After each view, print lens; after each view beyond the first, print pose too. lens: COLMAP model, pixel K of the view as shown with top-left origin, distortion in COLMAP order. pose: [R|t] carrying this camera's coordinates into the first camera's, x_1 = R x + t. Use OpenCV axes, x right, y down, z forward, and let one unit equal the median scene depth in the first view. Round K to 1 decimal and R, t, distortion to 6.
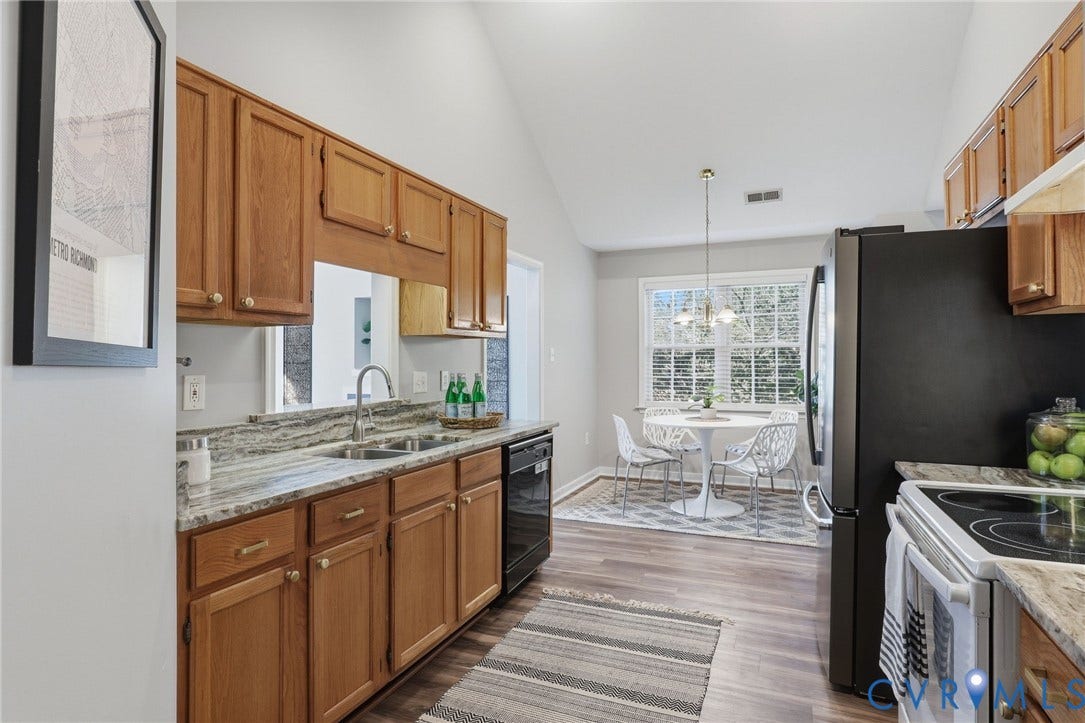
lens RADIAL K [[572.5, 0, 542.5], [0, 572.5, 361.5], [0, 0, 1]] dist [-0.000192, 0.000010]
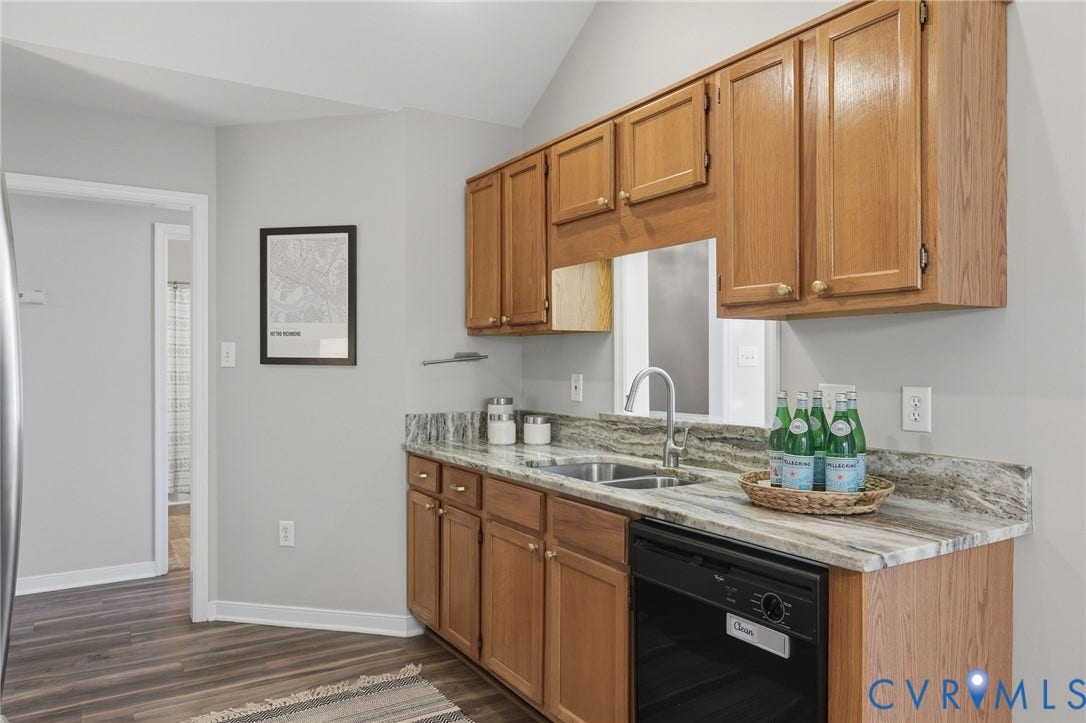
lens RADIAL K [[769.3, 0, 543.0], [0, 769.3, 361.5], [0, 0, 1]] dist [0.000943, 0.000469]
pose [[-0.572581, 0.005505, -0.819830, 0.700891], [0.003020, 0.999985, 0.004605, -0.009725], [0.819843, 0.000161, -0.572589, 1.608896]]
